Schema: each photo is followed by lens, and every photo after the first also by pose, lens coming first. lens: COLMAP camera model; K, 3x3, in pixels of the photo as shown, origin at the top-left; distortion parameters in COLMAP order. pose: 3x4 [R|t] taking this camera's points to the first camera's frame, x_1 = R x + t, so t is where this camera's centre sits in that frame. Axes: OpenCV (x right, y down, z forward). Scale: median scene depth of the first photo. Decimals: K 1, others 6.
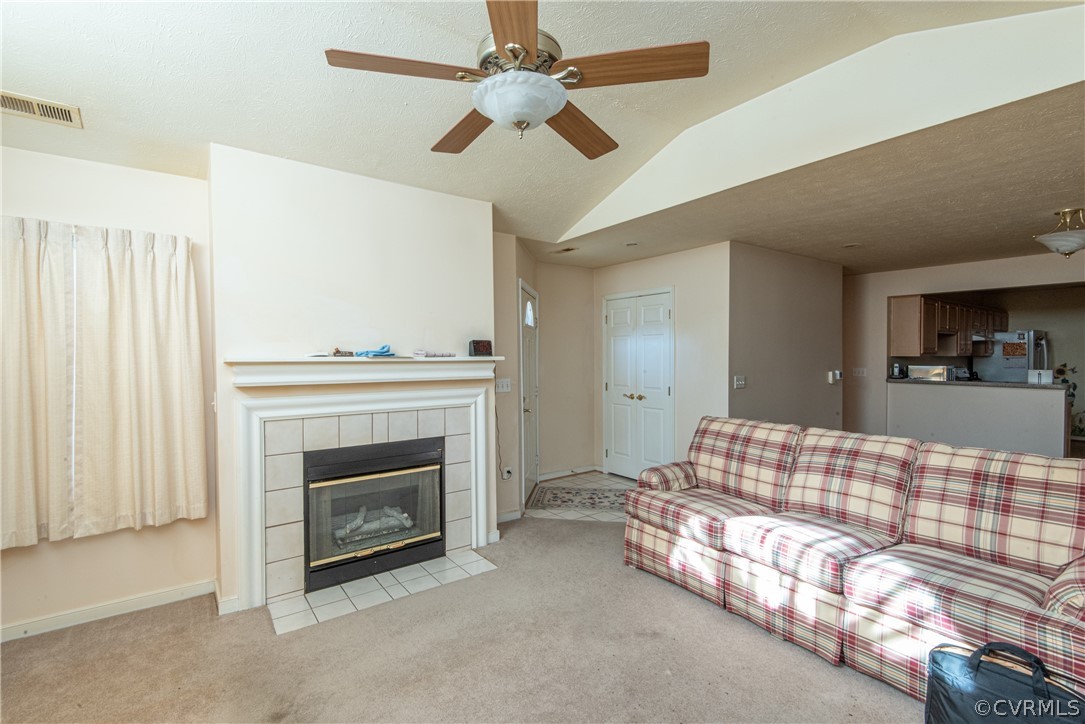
lens RADIAL K [[492.9, 0, 534.9], [0, 492.9, 363.6], [0, 0, 1]] dist [0.040189, -0.021637]
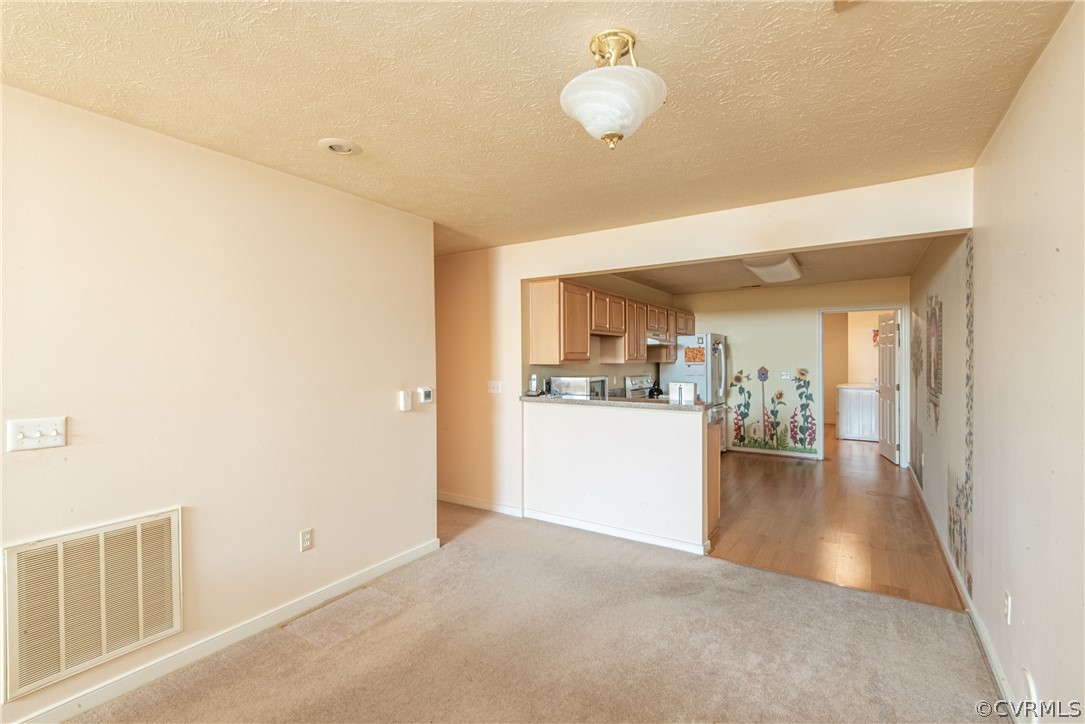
lens RADIAL K [[492.9, 0, 534.9], [0, 492.9, 363.6], [0, 0, 1]] dist [0.040189, -0.021637]
pose [[0.936378, -0.002839, 0.350981, 0.408649], [0.005746, 0.999957, -0.007244, -0.008775], [-0.350946, 0.008800, 0.936354, 0.295898]]
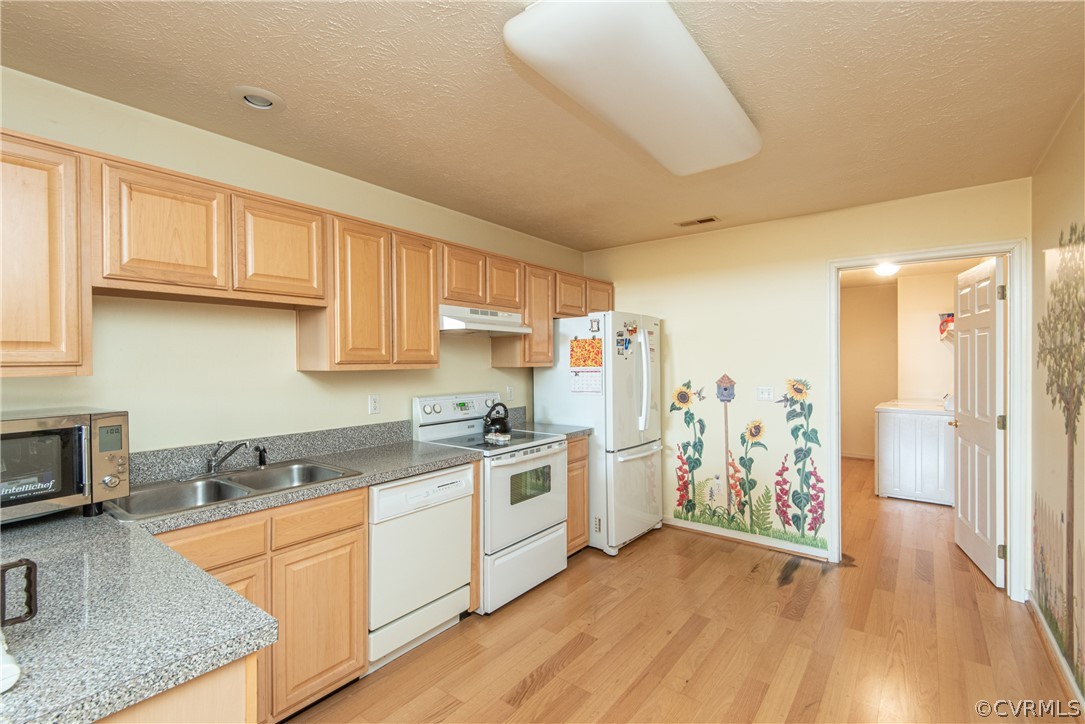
lens RADIAL K [[492.9, 0, 534.9], [0, 492.9, 363.6], [0, 0, 1]] dist [0.040189, -0.021637]
pose [[0.960530, -0.000167, 0.278175, 0.842379], [0.003163, 0.999942, -0.010324, -0.014760], [-0.278157, 0.010796, 0.960475, 0.613688]]
